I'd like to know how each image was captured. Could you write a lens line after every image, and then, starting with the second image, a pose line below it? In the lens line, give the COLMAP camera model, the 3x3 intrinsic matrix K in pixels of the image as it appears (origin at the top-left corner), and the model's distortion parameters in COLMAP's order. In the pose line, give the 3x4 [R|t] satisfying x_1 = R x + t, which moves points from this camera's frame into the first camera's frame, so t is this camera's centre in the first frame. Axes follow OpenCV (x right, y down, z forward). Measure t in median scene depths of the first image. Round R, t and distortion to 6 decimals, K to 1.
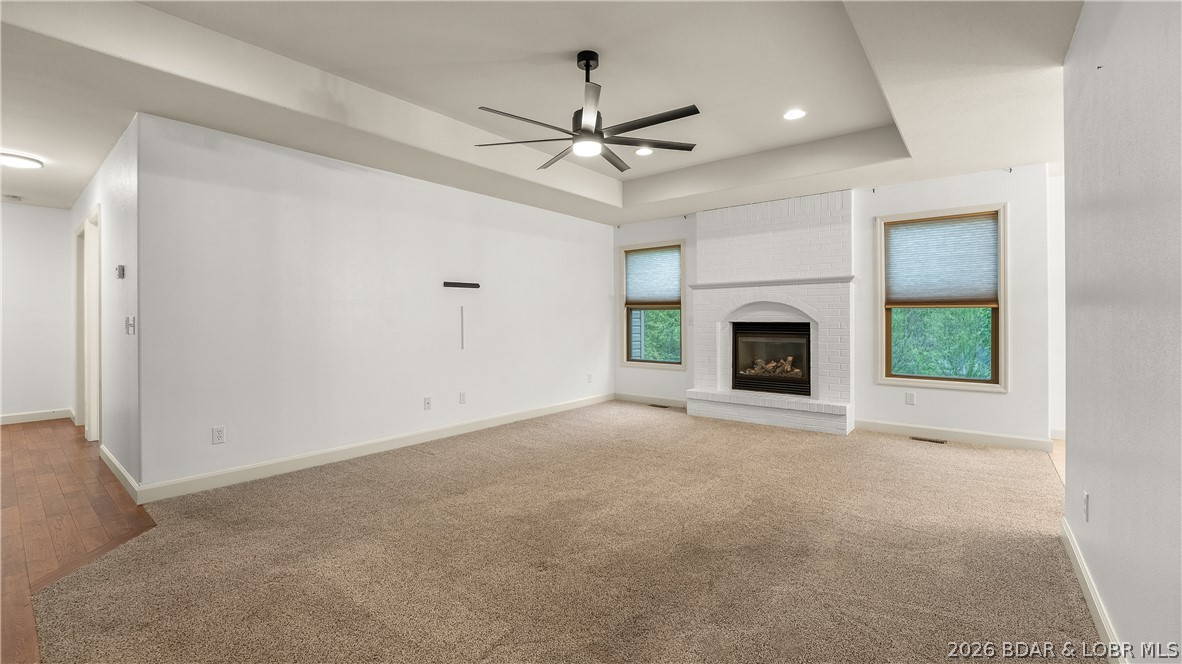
lens RADIAL K [[495.9, 0, 588.1], [0, 495.9, 317.9], [0, 0, 1]] dist [-0.001670, -0.000107]
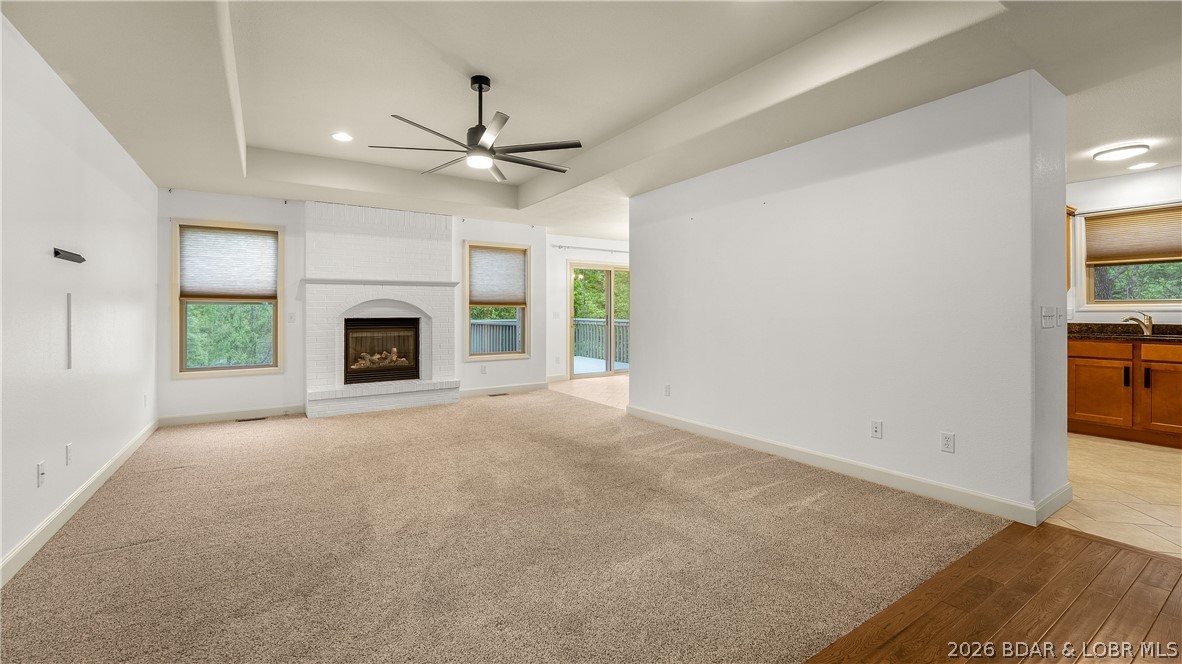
lens RADIAL K [[484.4, 0, 589.3], [0, 484.4, 313.4], [0, 0, 1]] dist [0.000667, 0.000112]
pose [[0.310506, 0.000111, 0.950571, -0.543610], [0.003046, 0.999995, -0.001112, 0.001468], [-0.950567, 0.003241, 0.310504, 0.239713]]
